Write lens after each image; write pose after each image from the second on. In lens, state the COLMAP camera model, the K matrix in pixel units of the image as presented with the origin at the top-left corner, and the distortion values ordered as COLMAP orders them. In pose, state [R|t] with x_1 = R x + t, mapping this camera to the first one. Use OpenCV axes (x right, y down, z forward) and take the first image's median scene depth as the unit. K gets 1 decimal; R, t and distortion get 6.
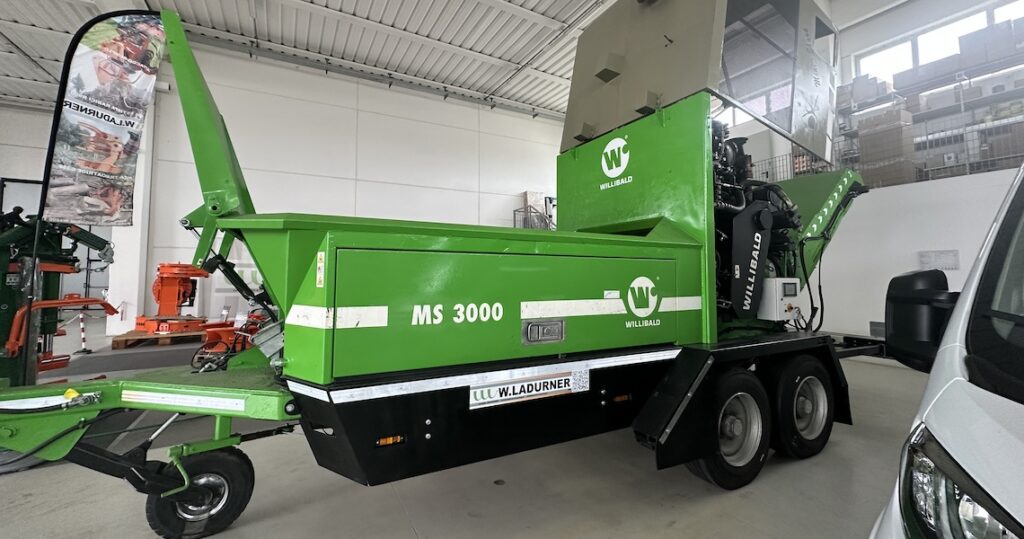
lens RADIAL K [[405.7, 0, 509.5], [0, 405.7, 255.8], [0, 0, 1]] dist [-0.001099, -0.000120]
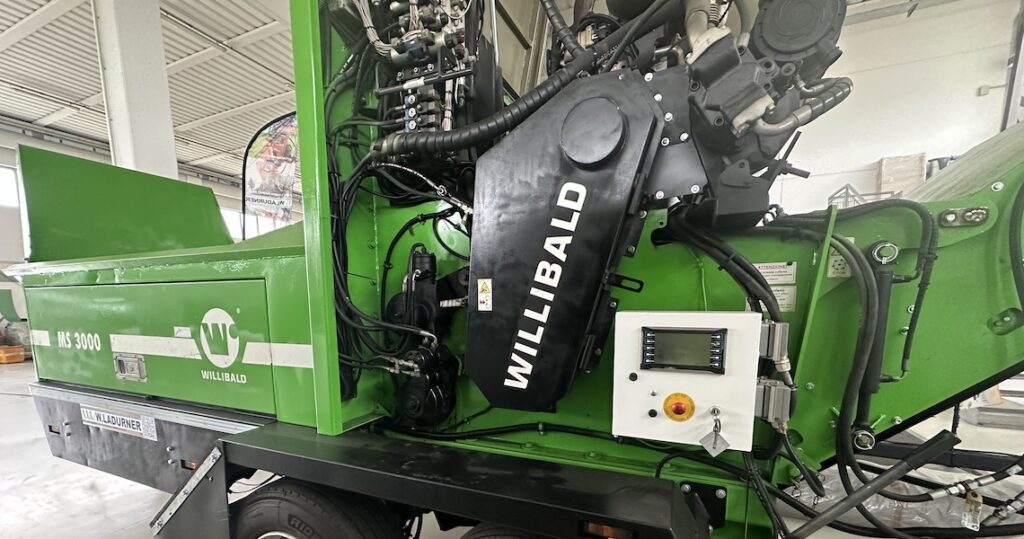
lens RADIAL K [[405.7, 0, 509.8], [0, 405.7, 356.9], [0, 0, 1]] dist [0.000347, -0.000014]
pose [[0.618151, 0.099769, -0.779702, 0.894140], [0.045752, 0.985664, 0.162395, 0.034373], [0.784727, -0.136058, 0.604725, 0.747793]]
